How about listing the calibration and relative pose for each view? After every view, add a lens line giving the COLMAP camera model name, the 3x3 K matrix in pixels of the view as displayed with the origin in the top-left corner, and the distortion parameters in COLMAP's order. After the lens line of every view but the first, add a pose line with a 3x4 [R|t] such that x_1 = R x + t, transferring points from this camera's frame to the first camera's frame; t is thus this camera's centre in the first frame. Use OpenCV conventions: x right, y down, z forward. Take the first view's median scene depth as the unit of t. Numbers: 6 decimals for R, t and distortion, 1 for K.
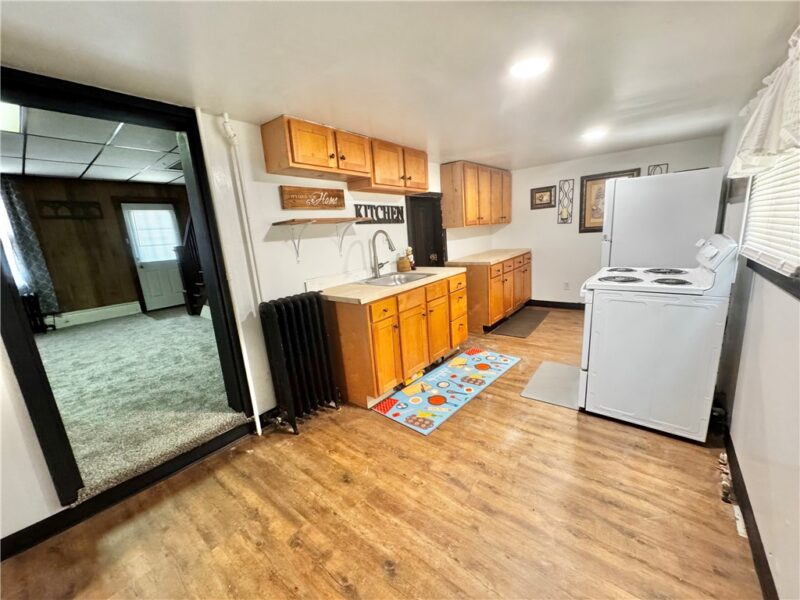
lens RADIAL K [[318.0, 0, 391.3], [0, 318.0, 301.5], [0, 0, 1]] dist [-0.002425, 0.000358]
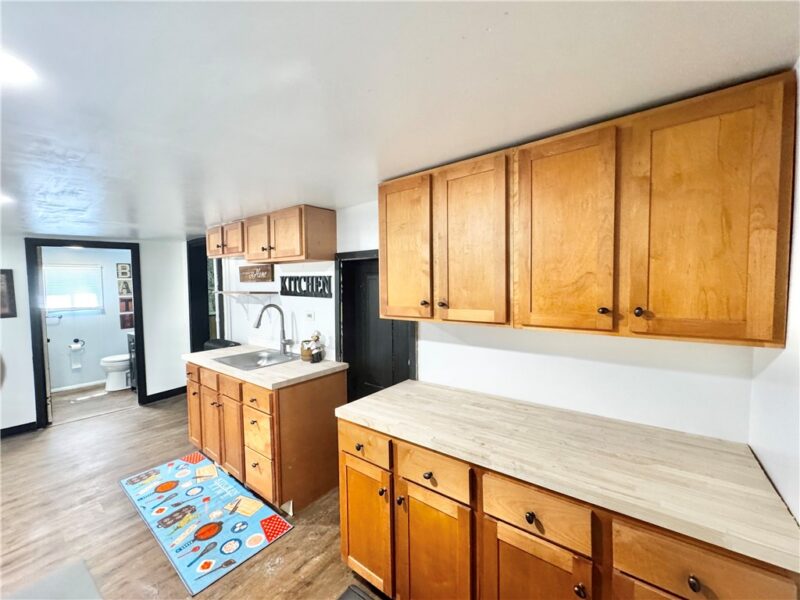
lens RADIAL K [[318.0, 0, 399.8], [0, 318.0, 299.3], [0, 0, 1]] dist [-0.002425, 0.000358]
pose [[0.095366, 0.121998, -0.987938, 0.946330], [-0.187138, 0.976963, 0.102578, -0.414823], [0.977694, 0.175099, 0.115999, 1.274700]]
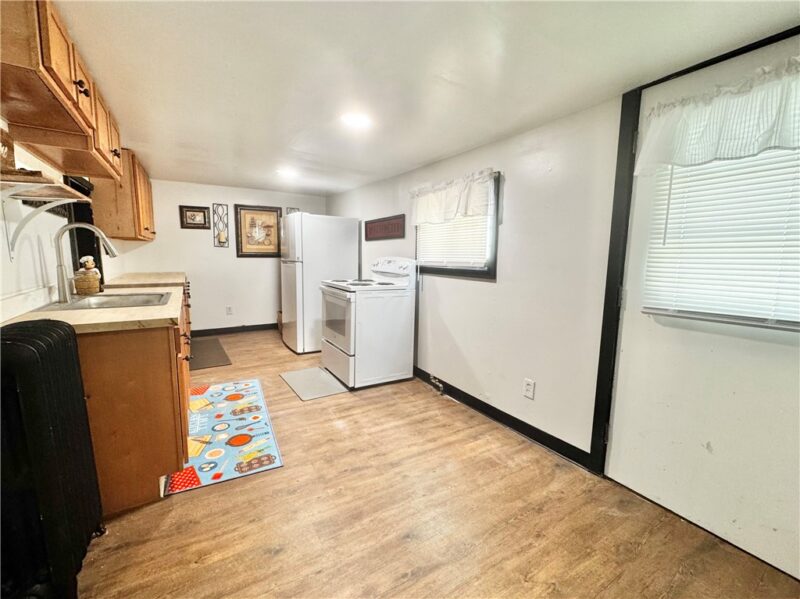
lens RADIAL K [[347.5, 0, 403.0], [0, 347.5, 306.0], [0, 0, 1]] dist [-0.009387, 0.000072]
pose [[0.327282, -0.062381, 0.942865, -0.456995], [0.165635, 0.986157, 0.007751, 0.029445], [-0.930296, 0.153634, 0.333084, 0.227310]]
